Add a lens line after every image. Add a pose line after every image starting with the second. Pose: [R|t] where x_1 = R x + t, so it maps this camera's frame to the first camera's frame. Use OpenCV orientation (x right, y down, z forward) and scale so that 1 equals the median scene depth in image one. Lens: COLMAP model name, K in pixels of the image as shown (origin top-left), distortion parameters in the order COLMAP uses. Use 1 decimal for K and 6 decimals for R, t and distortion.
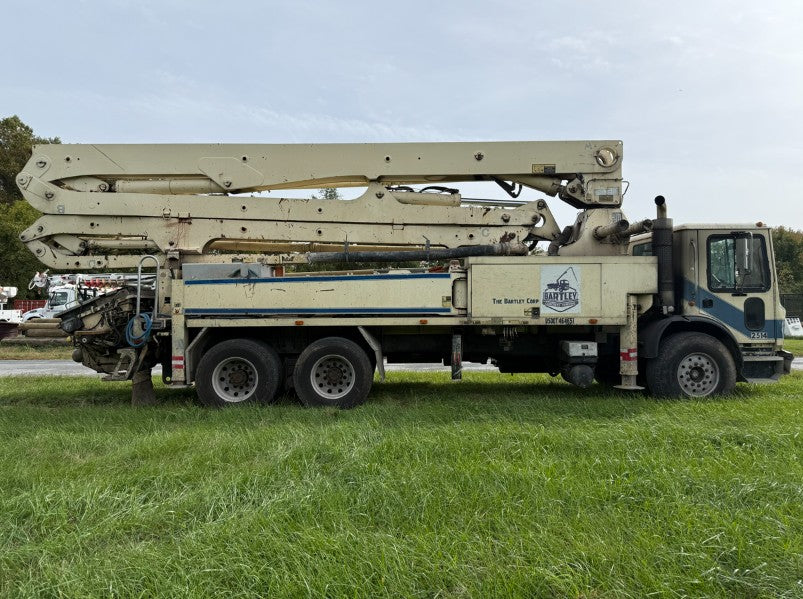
lens RADIAL K [[573.7, 0, 401.5], [0, 573.7, 299.5], [0, 0, 1]] dist [0.056323, -0.105880]
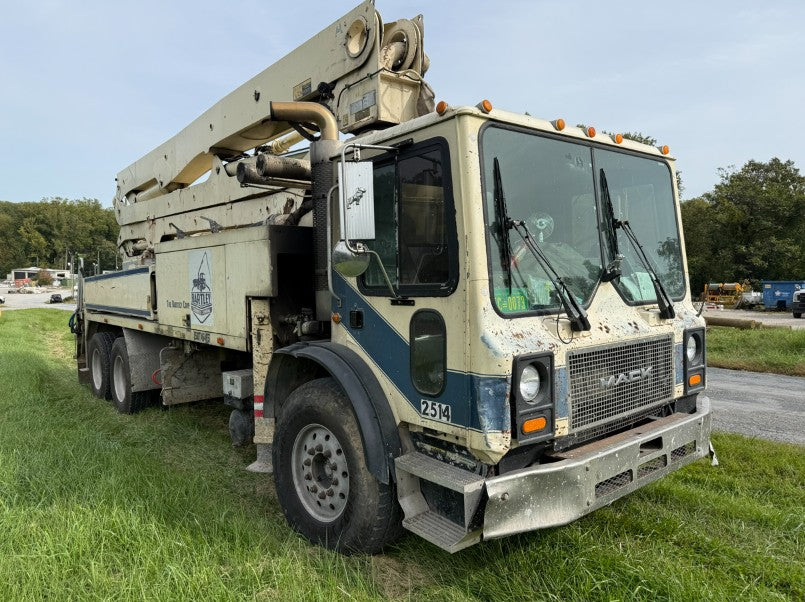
lens RADIAL K [[575.1, 0, 402.5], [0, 575.1, 301.0], [0, 0, 1]] dist [0.056323, -0.105880]
pose [[0.629460, 0.019579, -0.776786, 0.895691], [0.030306, 0.998303, 0.049721, -0.028288], [0.776442, -0.054838, 0.627799, 0.750201]]
